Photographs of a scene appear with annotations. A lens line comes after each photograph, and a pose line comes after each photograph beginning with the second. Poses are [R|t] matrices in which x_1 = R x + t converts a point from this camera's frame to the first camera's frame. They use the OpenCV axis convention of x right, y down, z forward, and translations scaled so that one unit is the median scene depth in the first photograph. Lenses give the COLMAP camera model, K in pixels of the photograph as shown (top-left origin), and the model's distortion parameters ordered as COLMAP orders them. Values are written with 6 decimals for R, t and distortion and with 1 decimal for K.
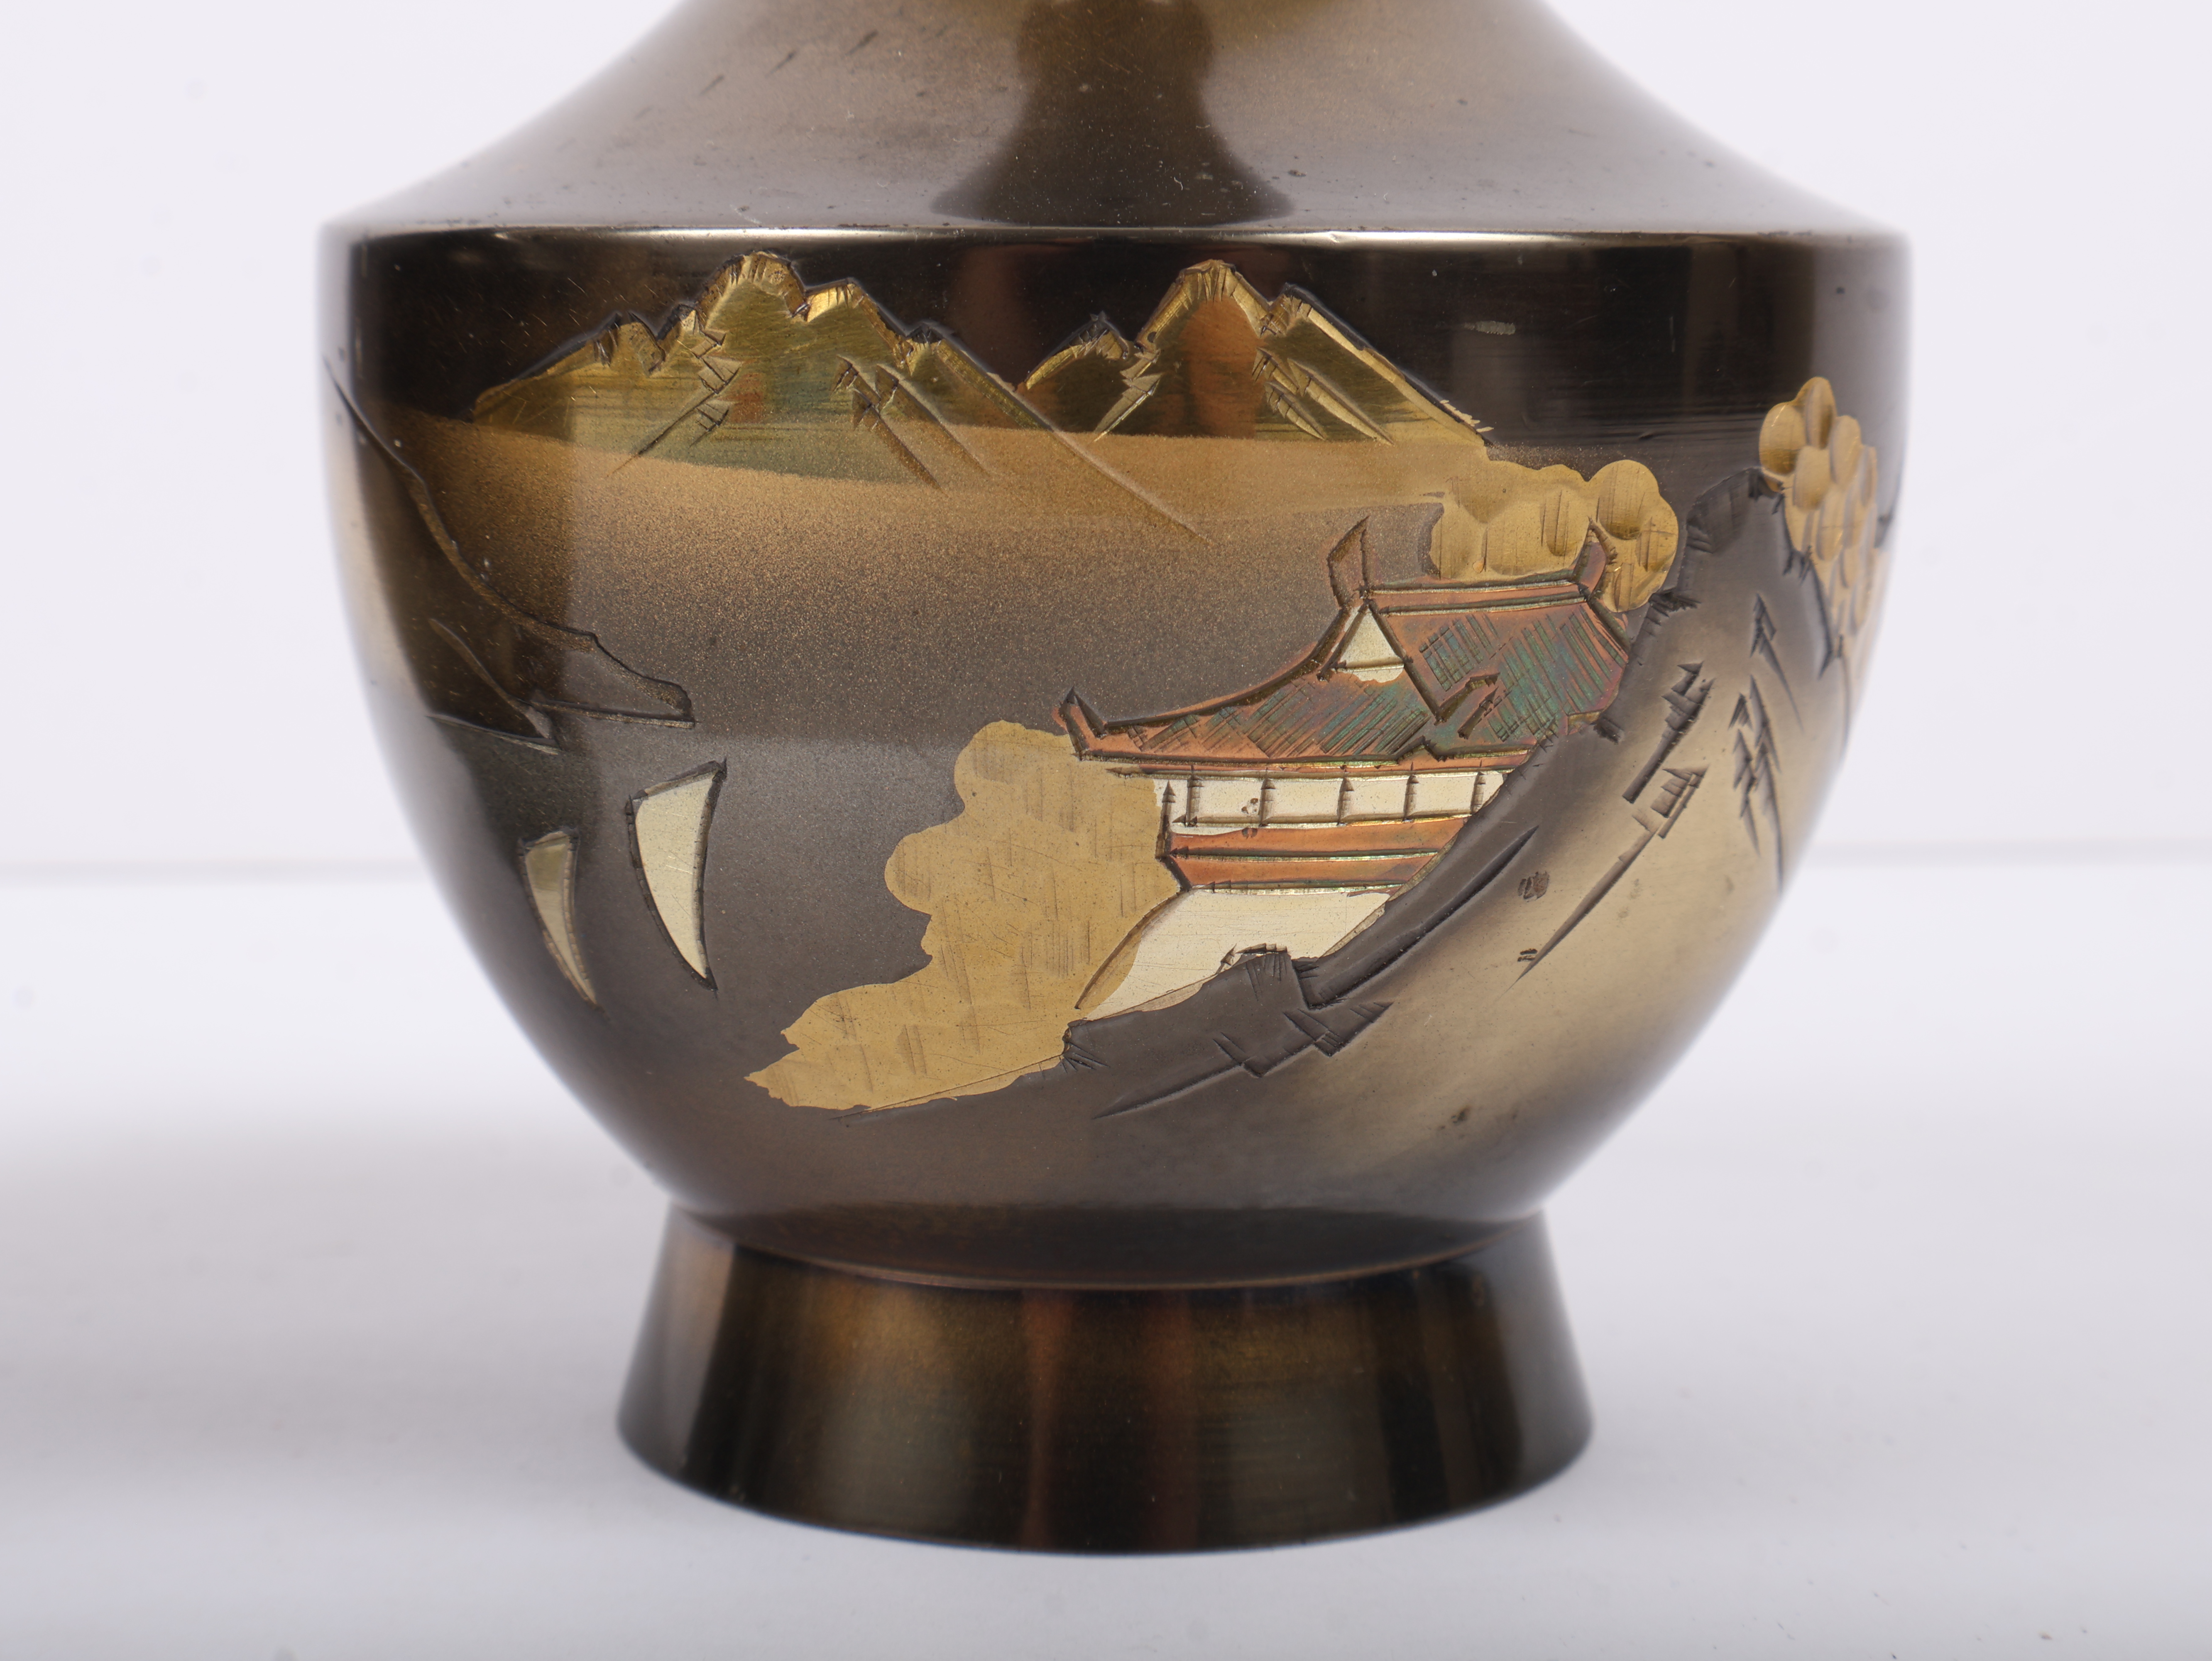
lens RADIAL K [[3664.8, 0, 1103.1], [0, 3664.8, 826.7], [0, 0, 1]] dist [0.029023, 0.000000]
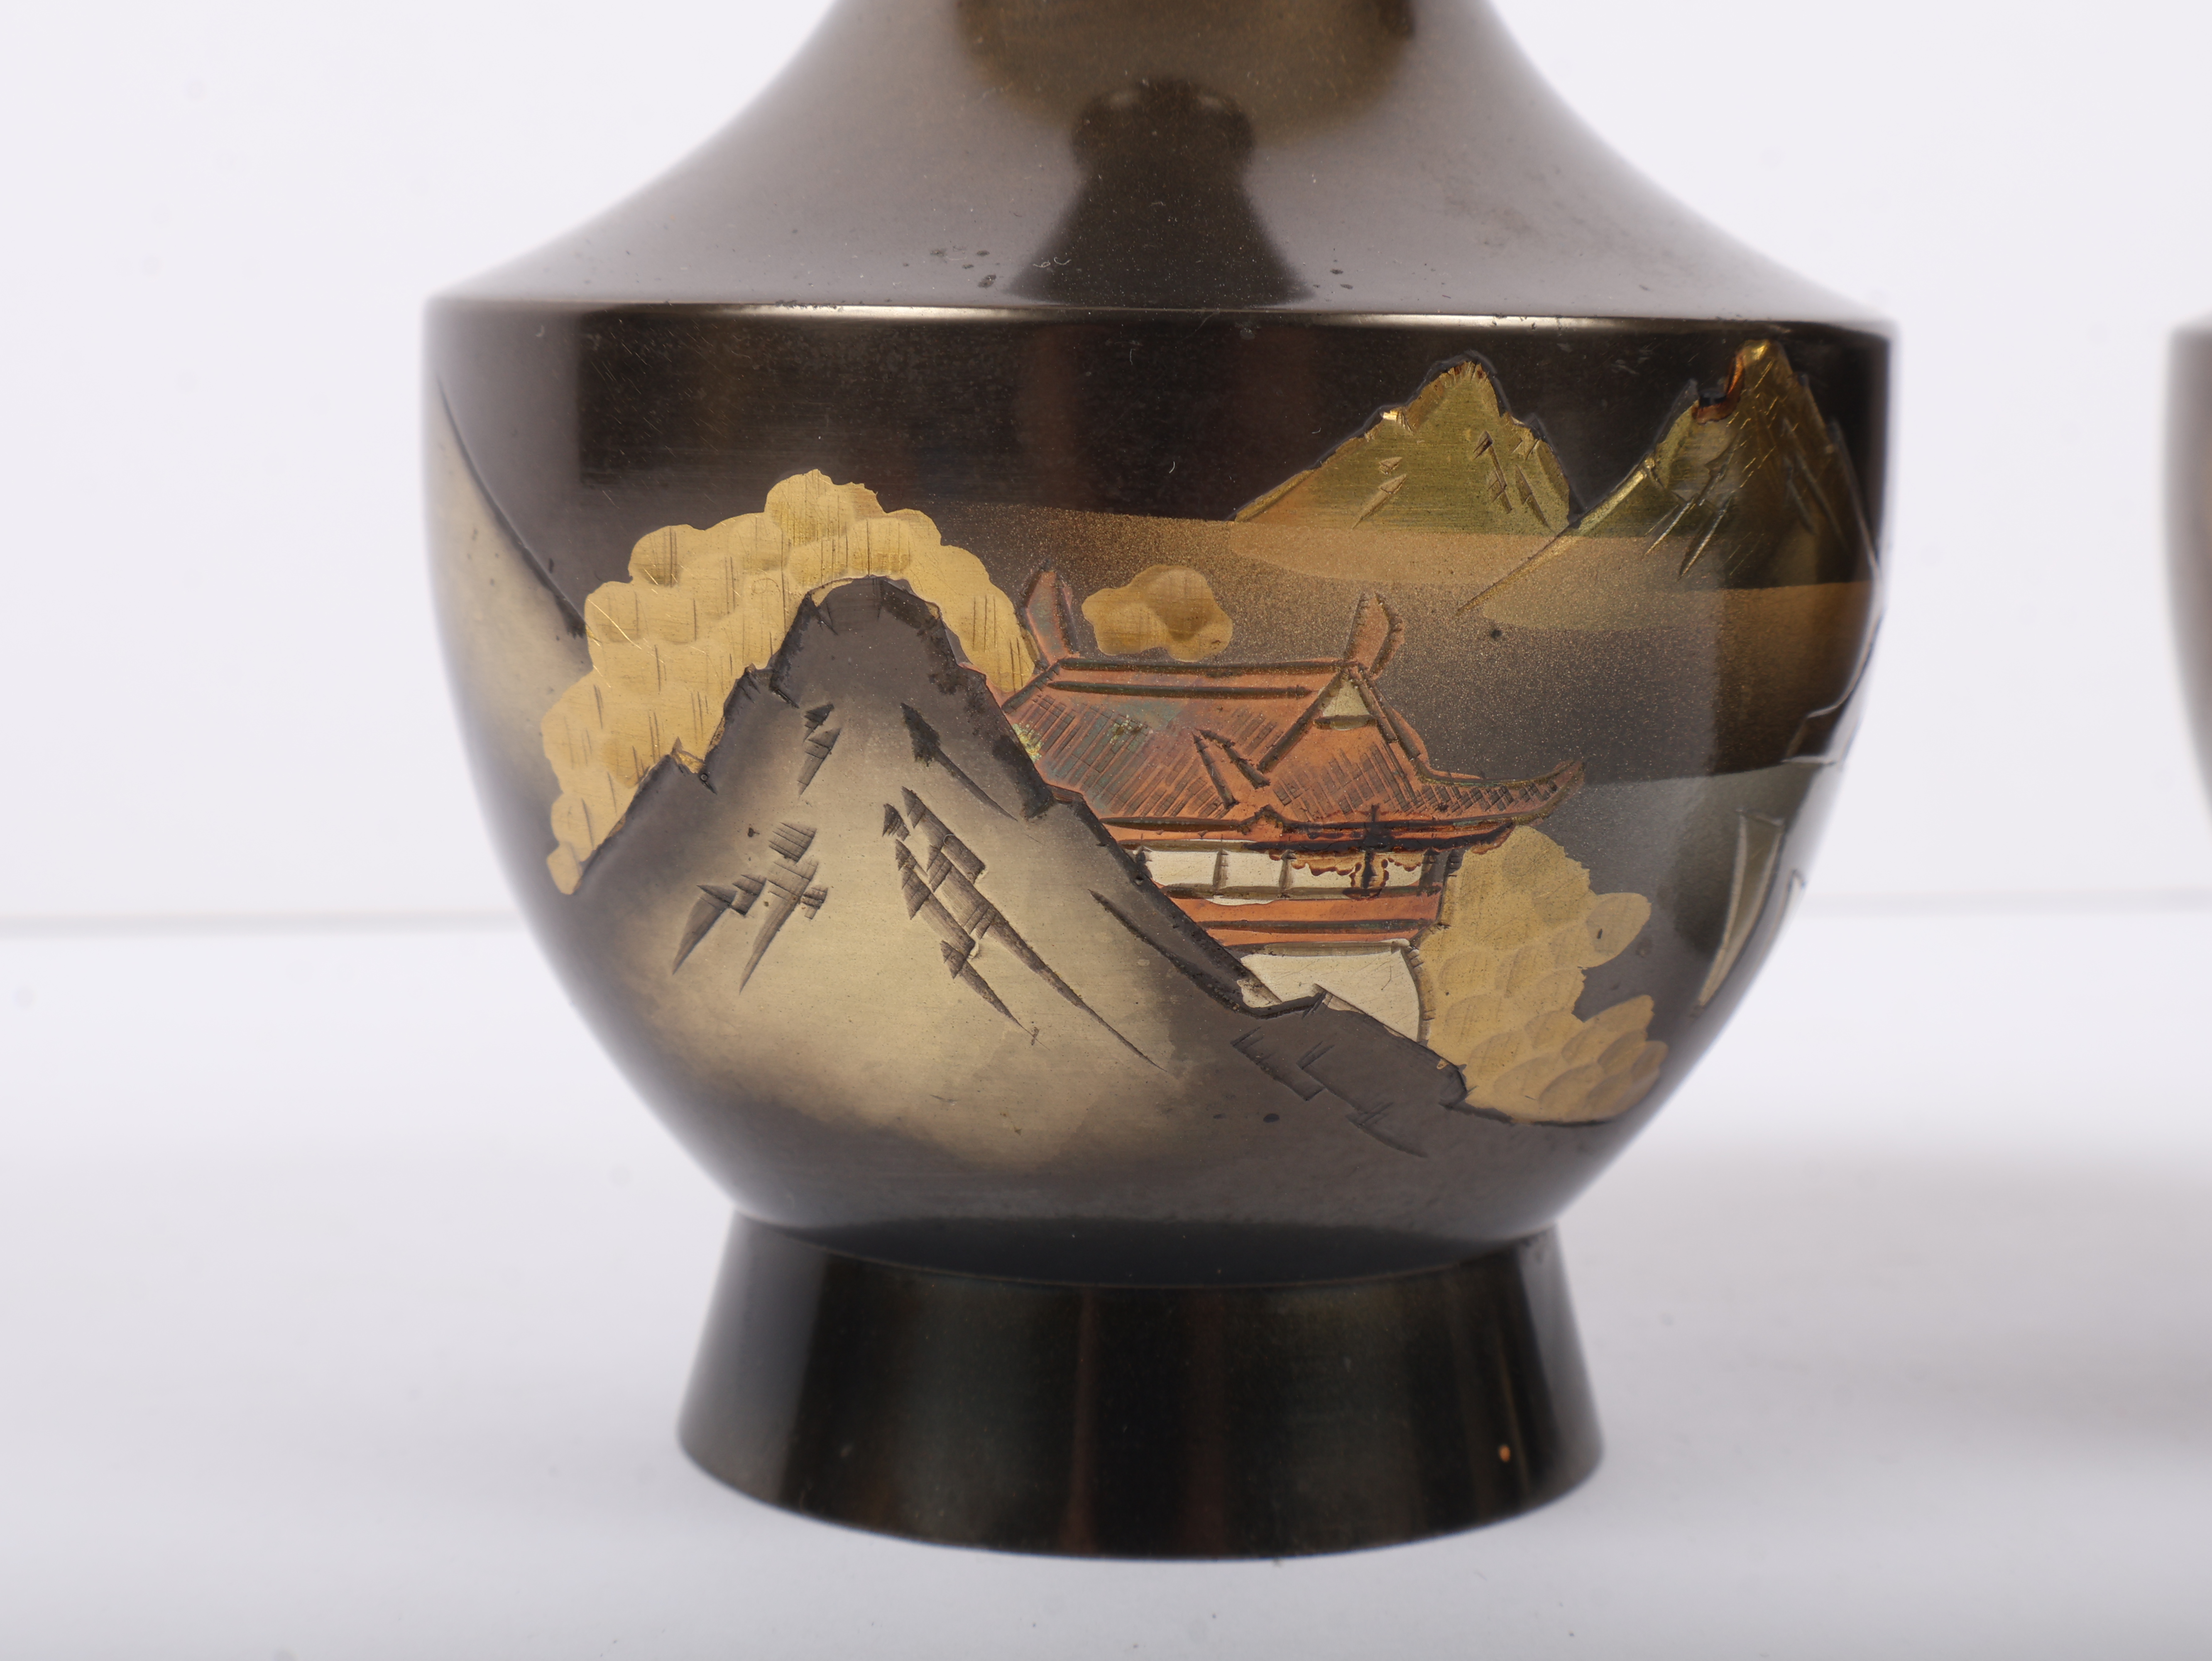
lens RADIAL K [[3664.8, 0, 1109.1], [0, 3664.8, 828.8], [0, 0, 1]] dist [0.029023, 0.000000]
pose [[0.997937, 0.004095, 0.064077, -0.127020], [-0.003390, 0.999933, -0.011103, -0.001498], [-0.064118, 0.010862, 0.997883, -0.081978]]
